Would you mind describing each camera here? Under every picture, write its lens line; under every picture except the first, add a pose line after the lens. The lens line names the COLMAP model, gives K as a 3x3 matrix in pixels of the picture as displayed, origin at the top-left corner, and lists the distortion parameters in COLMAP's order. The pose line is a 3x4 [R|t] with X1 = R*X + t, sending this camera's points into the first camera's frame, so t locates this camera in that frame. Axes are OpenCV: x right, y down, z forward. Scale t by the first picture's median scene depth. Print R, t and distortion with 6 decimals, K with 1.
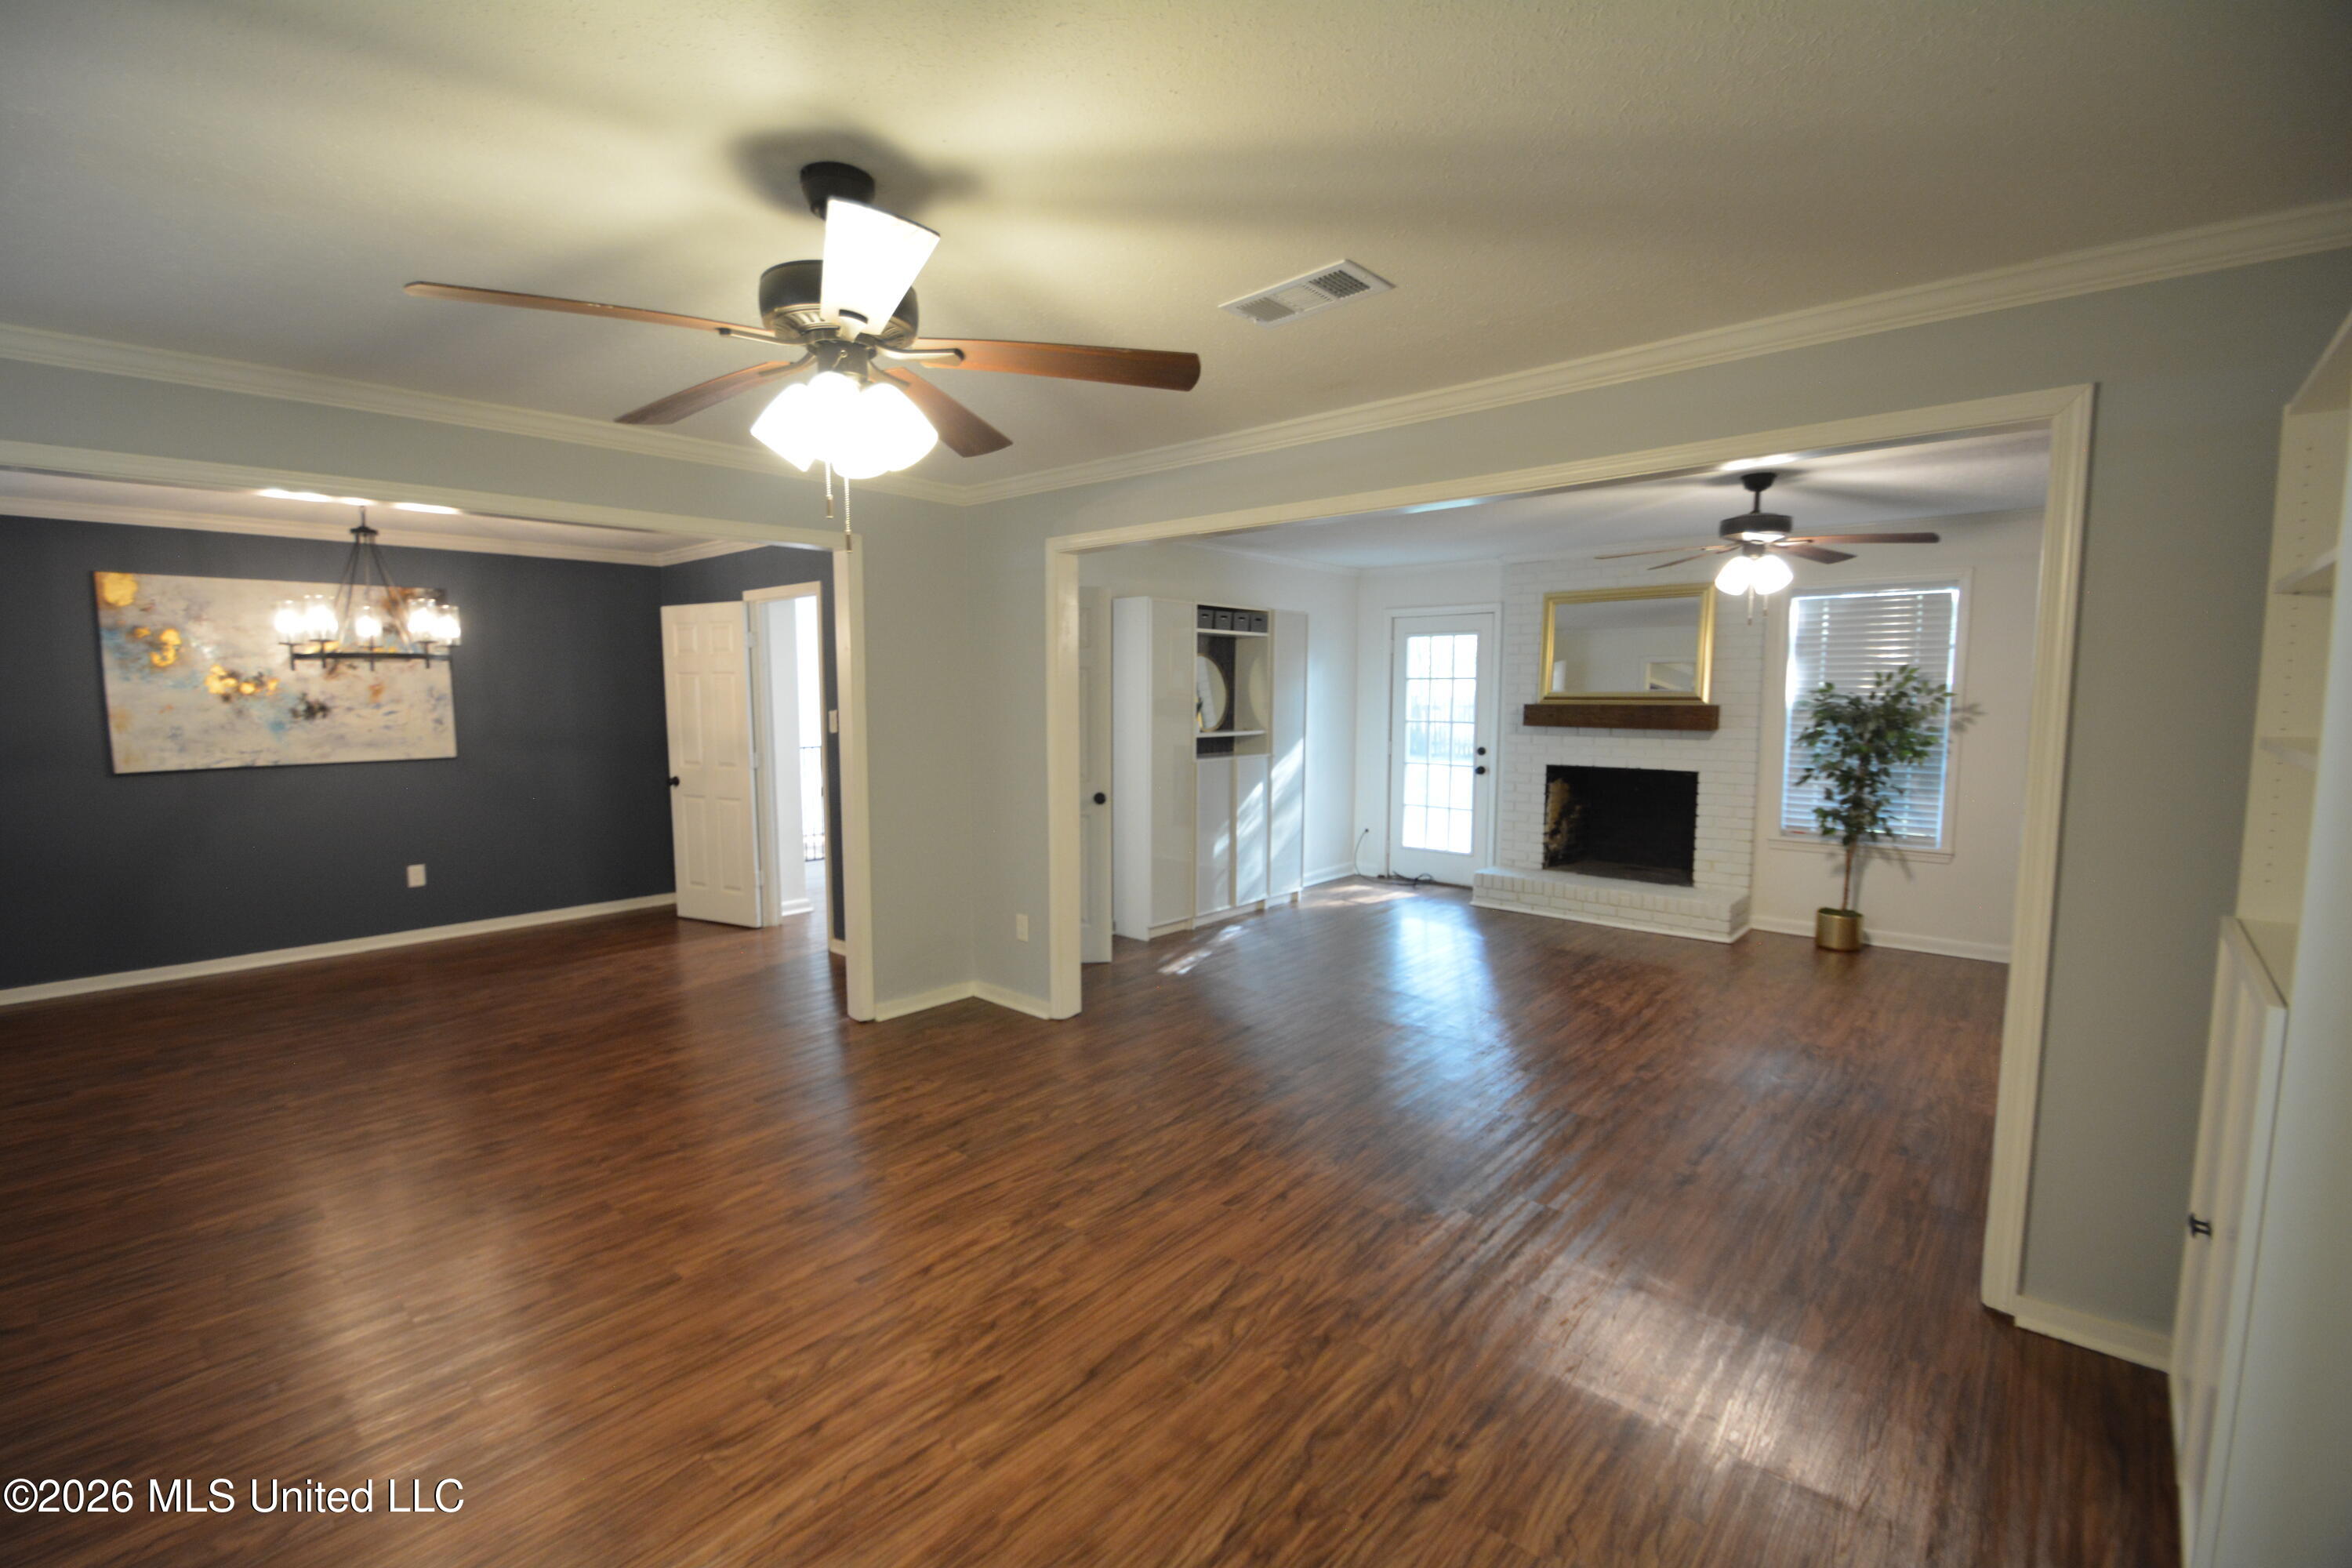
lens RADIAL K [[1026.0, 0, 1137.2], [0, 1026.0, 790.9], [0, 0, 1]] dist [0.014975, -0.018392]
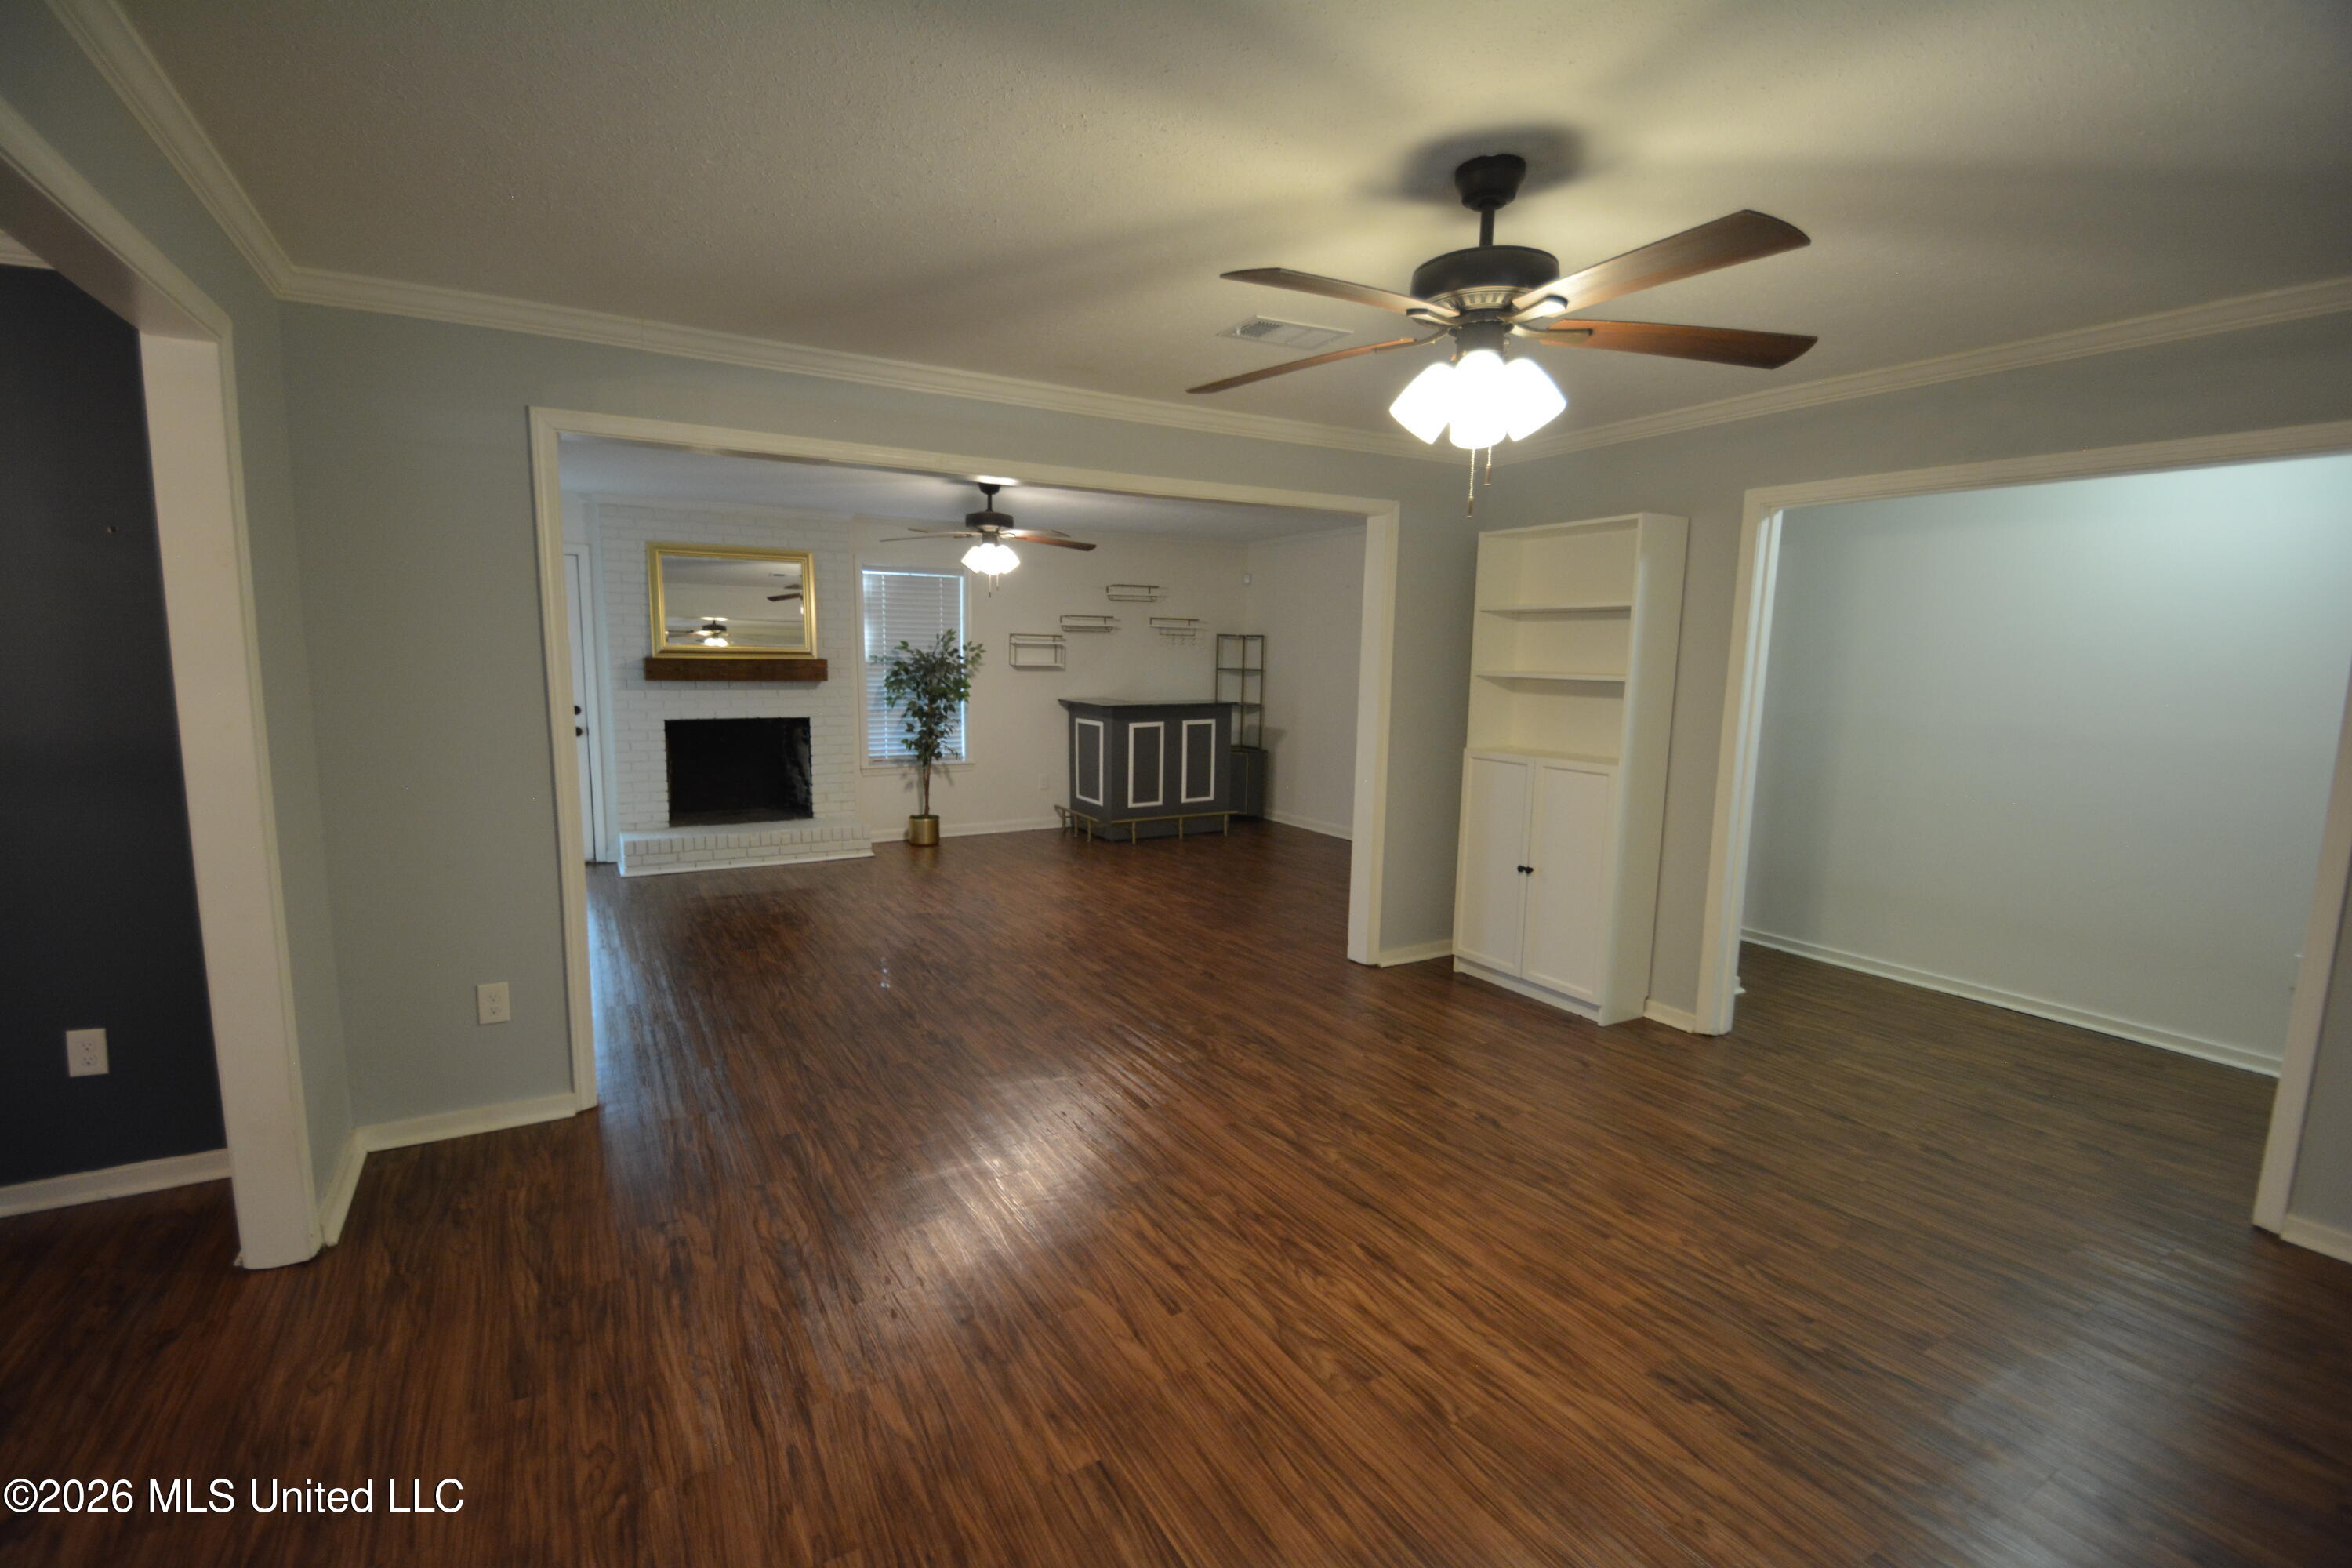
lens RADIAL K [[1026.0, 0, 1137.2], [0, 1026.0, 790.9], [0, 0, 1]] dist [0.014975, -0.018392]
pose [[0.309717, -0.122330, 0.942927, -0.517623], [0.080246, 0.991514, 0.102275, -0.030101], [-0.947437, 0.043990, 0.316905, 0.356983]]
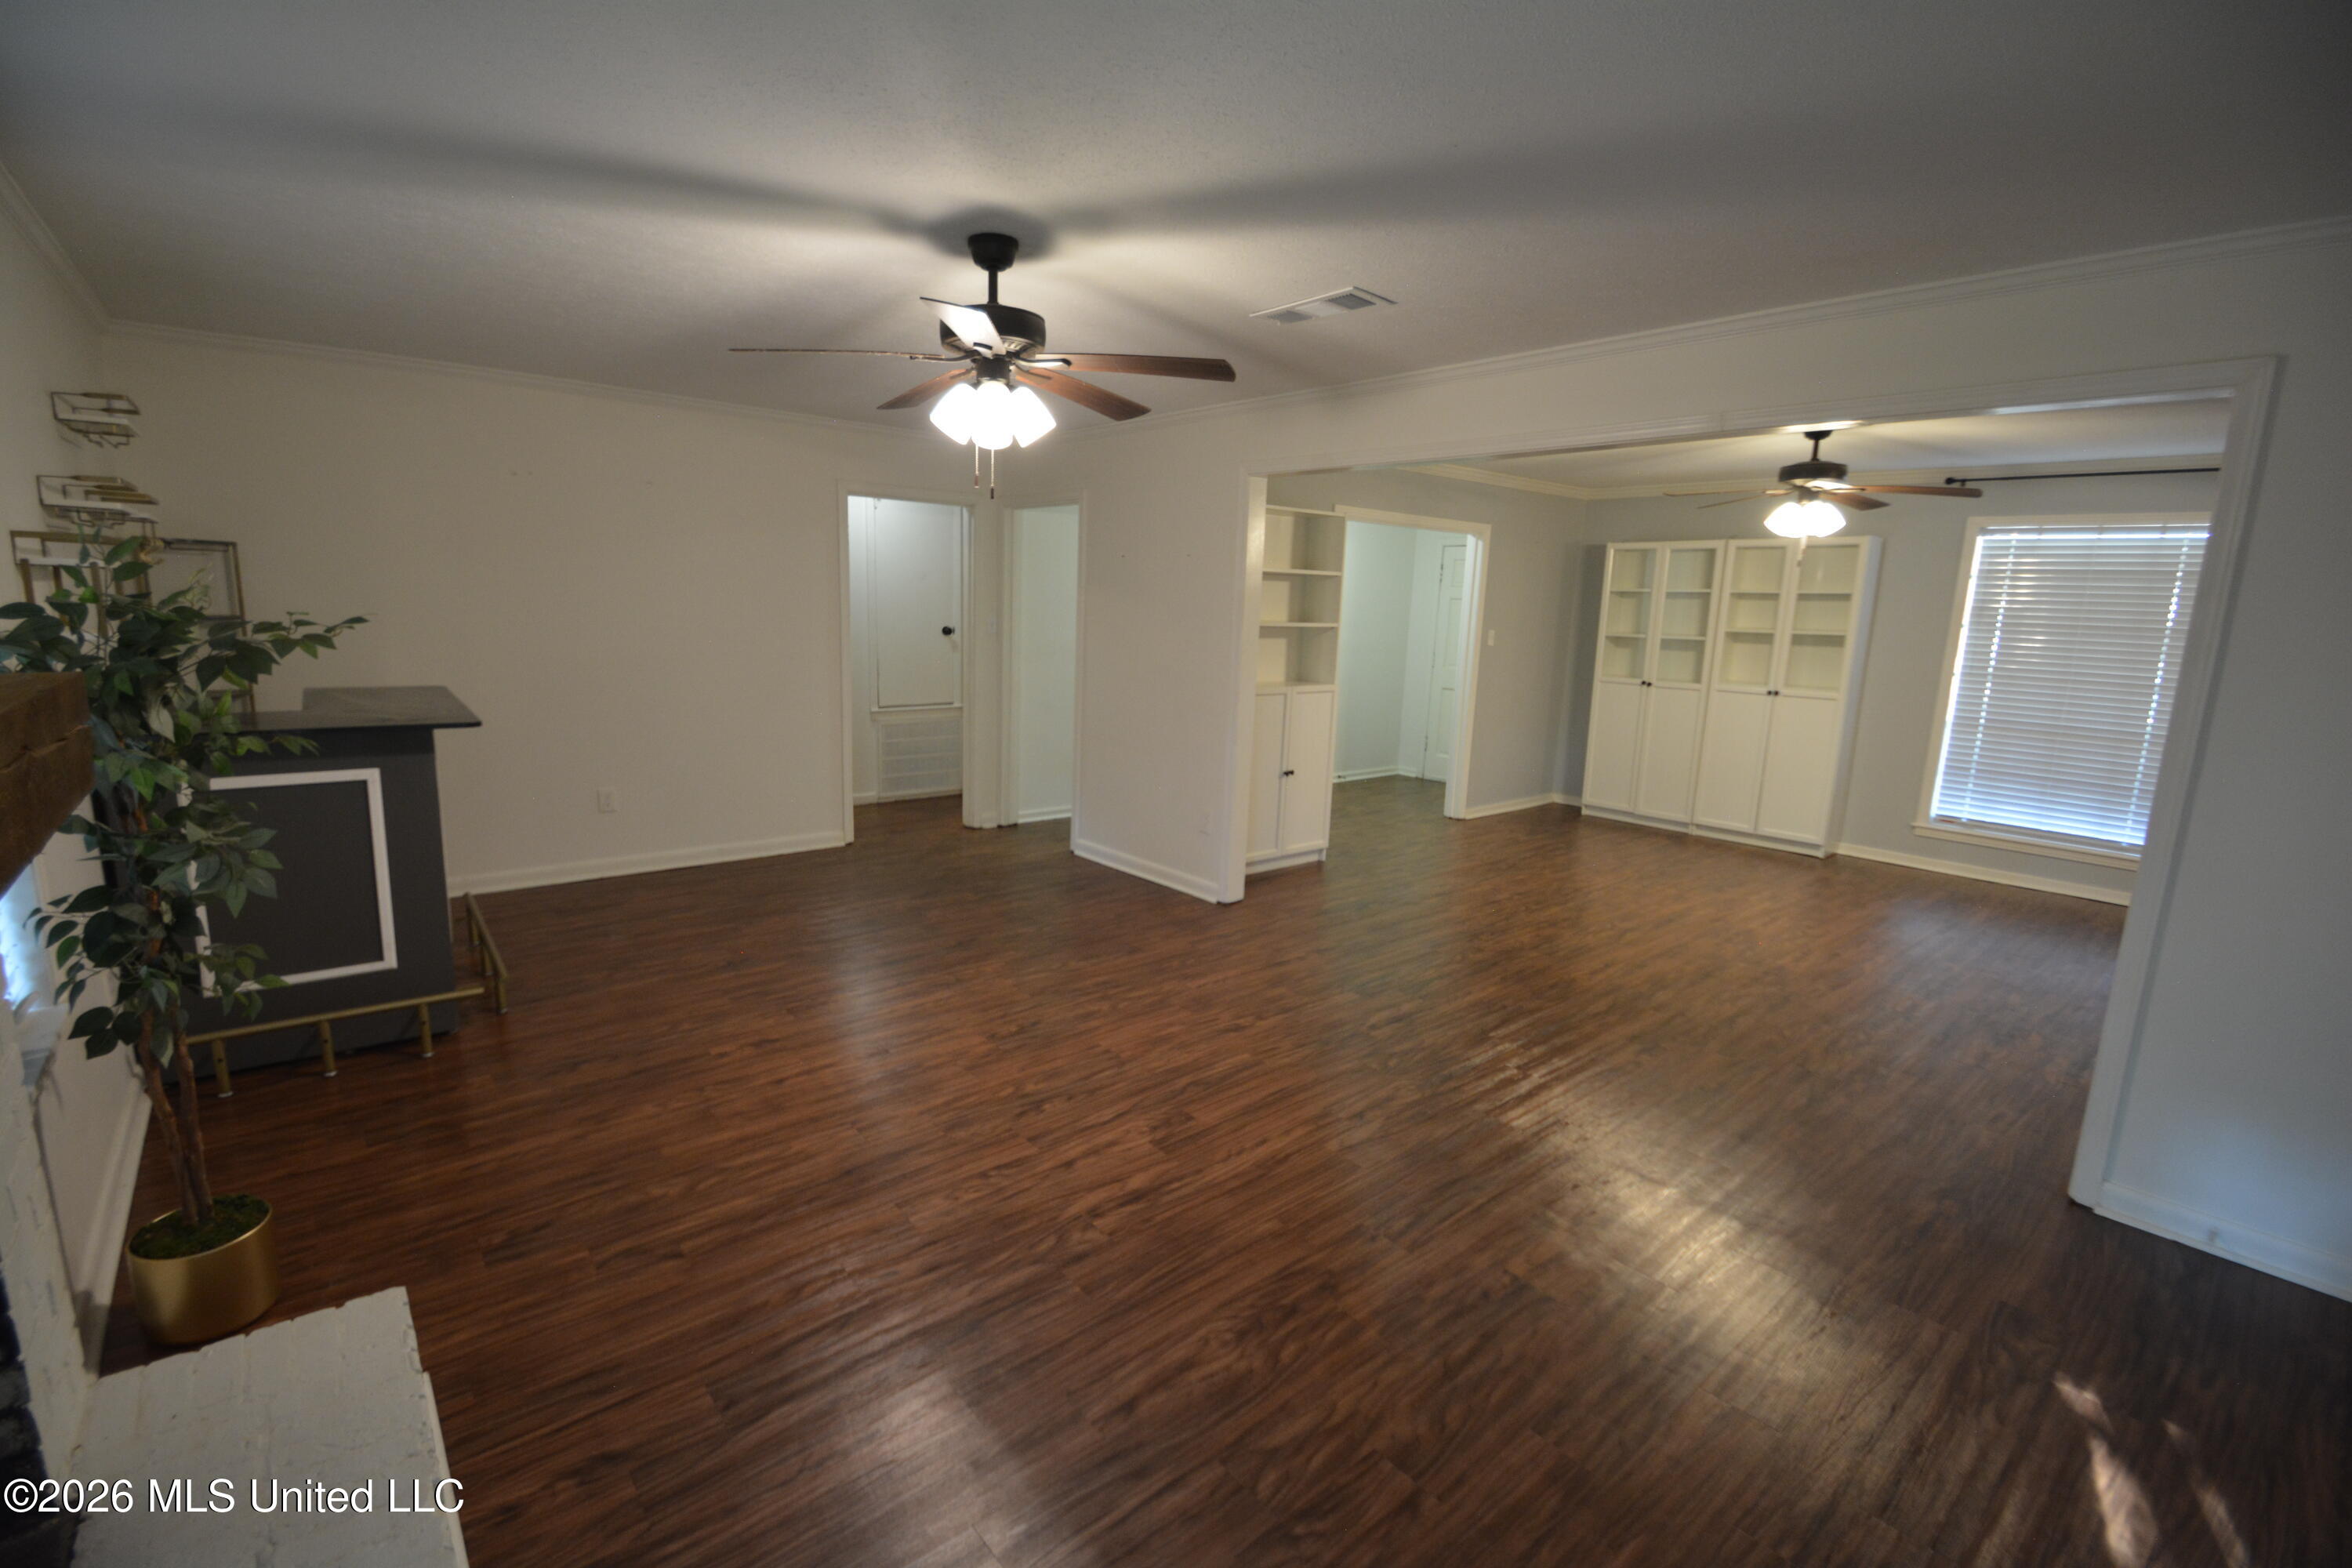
lens RADIAL K [[1026.0, 0, 1137.2], [0, 1026.0, 790.9], [0, 0, 1]] dist [0.014975, -0.018392]
pose [[-0.990133, -0.053817, 0.129386, 0.358480], [-0.015260, 0.959233, 0.282206, -0.142854], [-0.139298, 0.277447, -0.950589, 1.375598]]
